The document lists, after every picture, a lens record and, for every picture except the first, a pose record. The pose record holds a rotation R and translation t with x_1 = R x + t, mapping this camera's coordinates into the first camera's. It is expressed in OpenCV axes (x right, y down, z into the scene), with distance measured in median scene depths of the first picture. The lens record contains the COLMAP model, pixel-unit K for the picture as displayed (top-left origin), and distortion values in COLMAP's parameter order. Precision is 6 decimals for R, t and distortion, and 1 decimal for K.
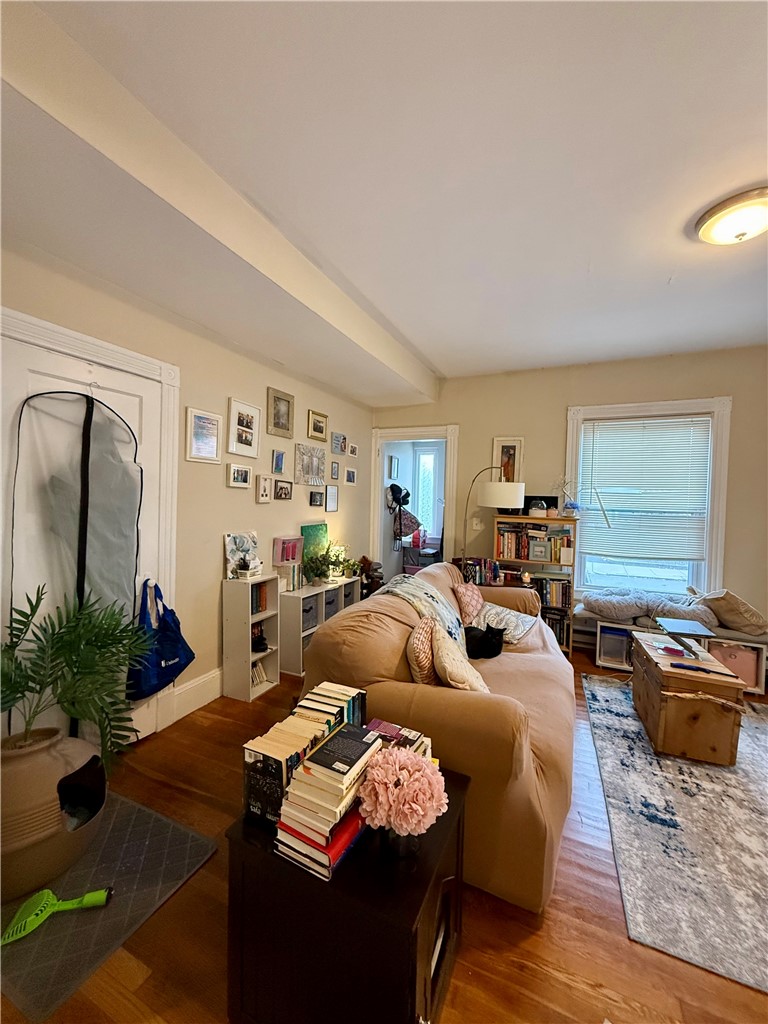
lens RADIAL K [[408.4, 0, 381.6], [0, 408.4, 507.5], [0, 0, 1]] dist [0.000564, -0.000201]
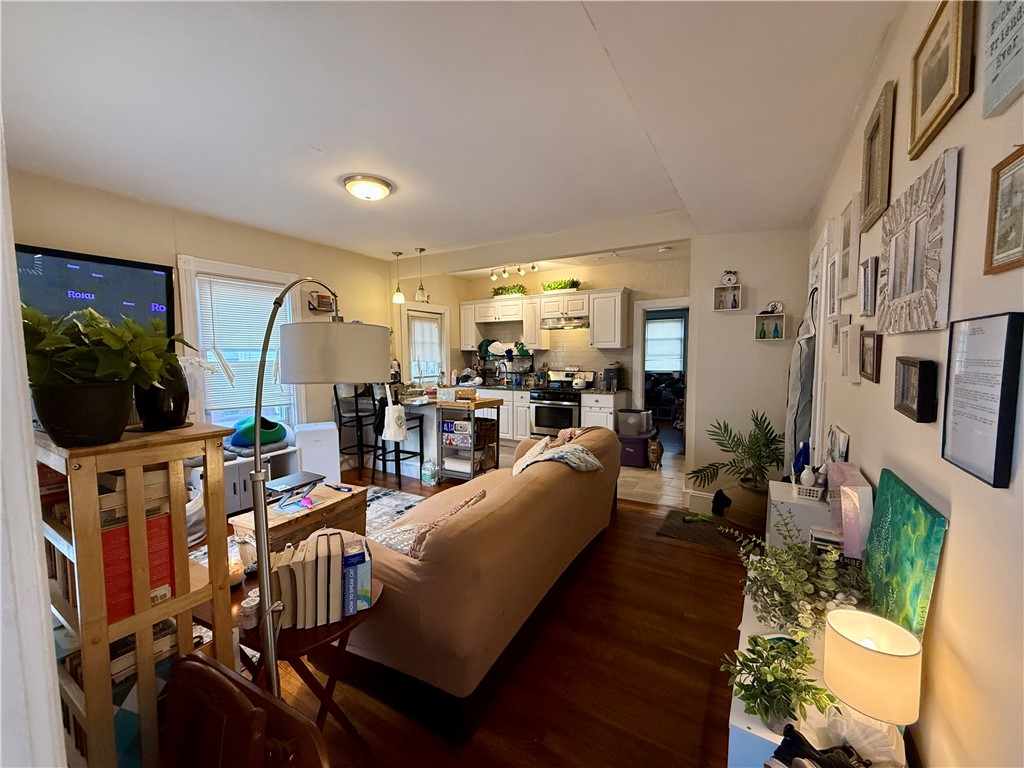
lens RADIAL K [[408.4, 0, 502.6], [0, 408.4, 383.4], [0, 0, 1]] dist [0.000564, -0.000201]
pose [[-0.991275, -0.026221, 0.129172, 0.063795], [-0.013671, 0.995180, 0.097103, -0.053761], [-0.131096, 0.094490, -0.986856, 1.573510]]
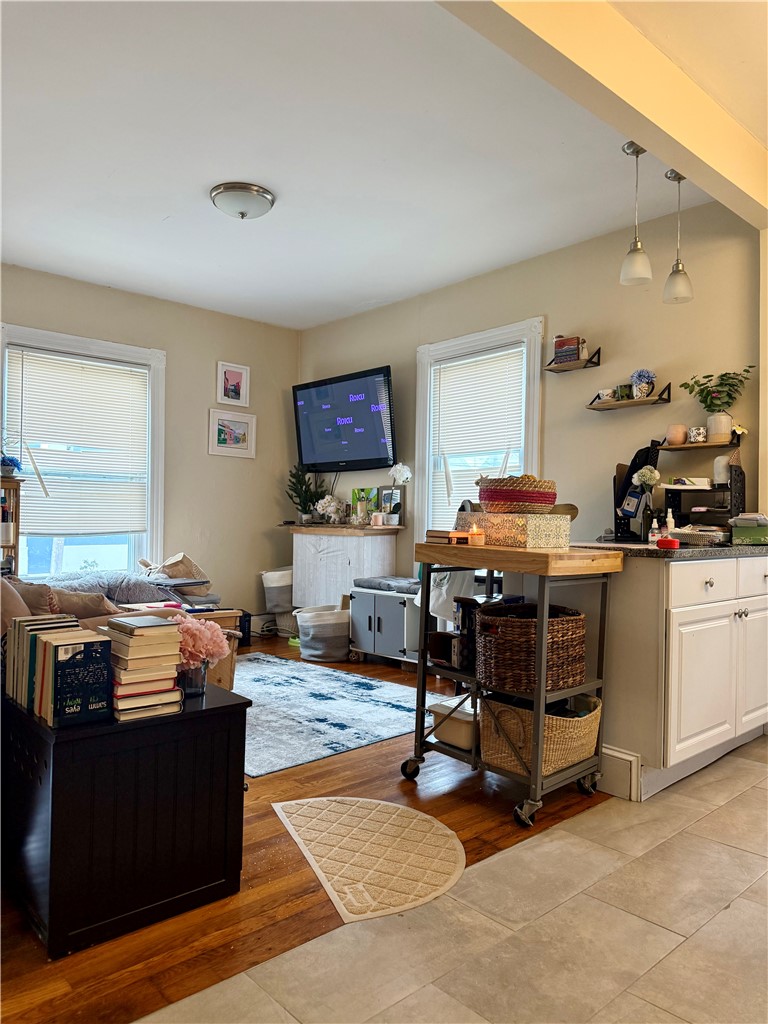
lens RADIAL K [[721.6, 0, 385.1], [0, 721.6, 513.1], [0, 0, 1]] dist [0.070534, -0.092086]
pose [[0.385645, -0.011083, 0.922581, -0.532414], [0.018324, 0.999823, 0.004352, 0.106227], [-0.922465, 0.015227, 0.385780, -0.097103]]
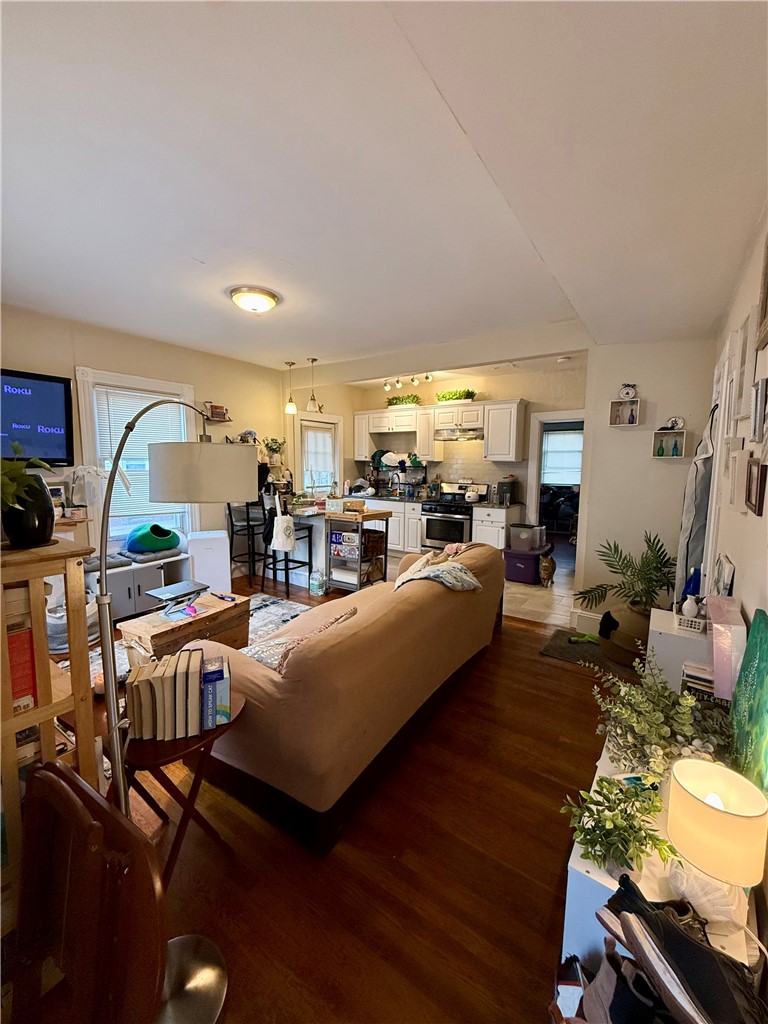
lens RADIAL K [[408.4, 0, 377.7], [0, 408.4, 504.7], [0, 0, 1]] dist [0.000564, -0.000201]
pose [[-0.980714, -0.051072, 0.188657, 0.023470], [-0.026426, 0.991042, 0.130913, -0.070238], [-0.193653, 0.123403, -0.973278, 1.559829]]
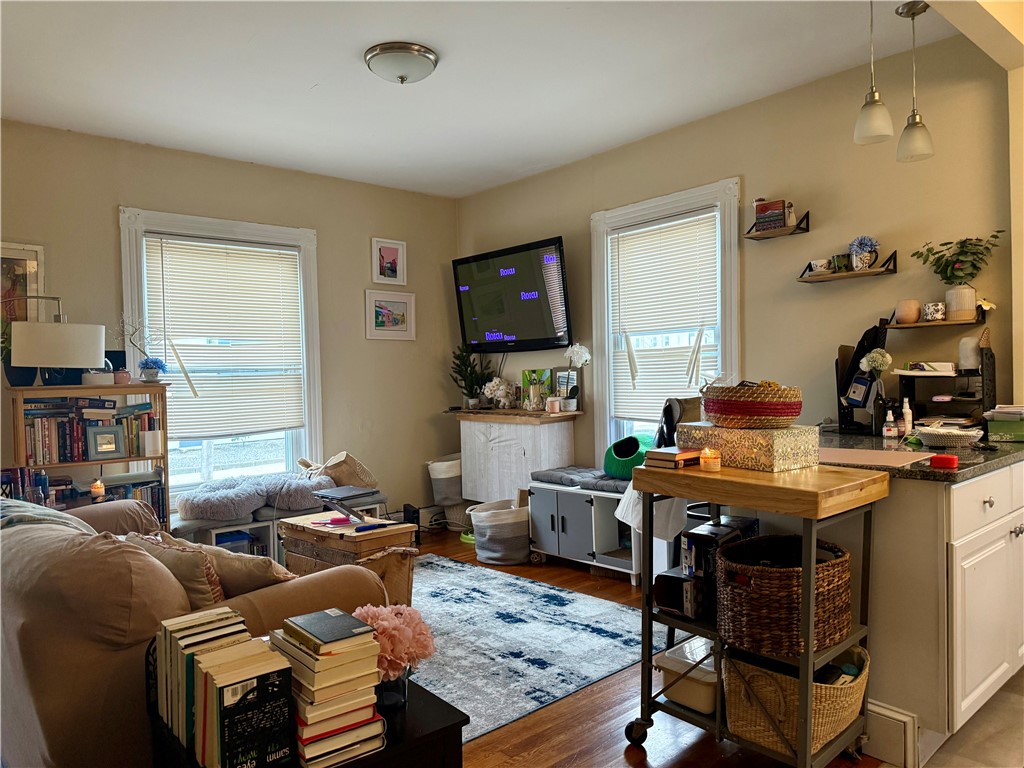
lens RADIAL K [[721.6, 0, 518.5], [0, 721.6, 385.1], [0, 0, 1]] dist [0.070534, -0.092086]
pose [[0.400101, -0.049507, 0.915133, -0.420960], [0.055705, 0.998007, 0.029636, 0.031044], [-0.914777, 0.039120, 0.402061, 0.021769]]
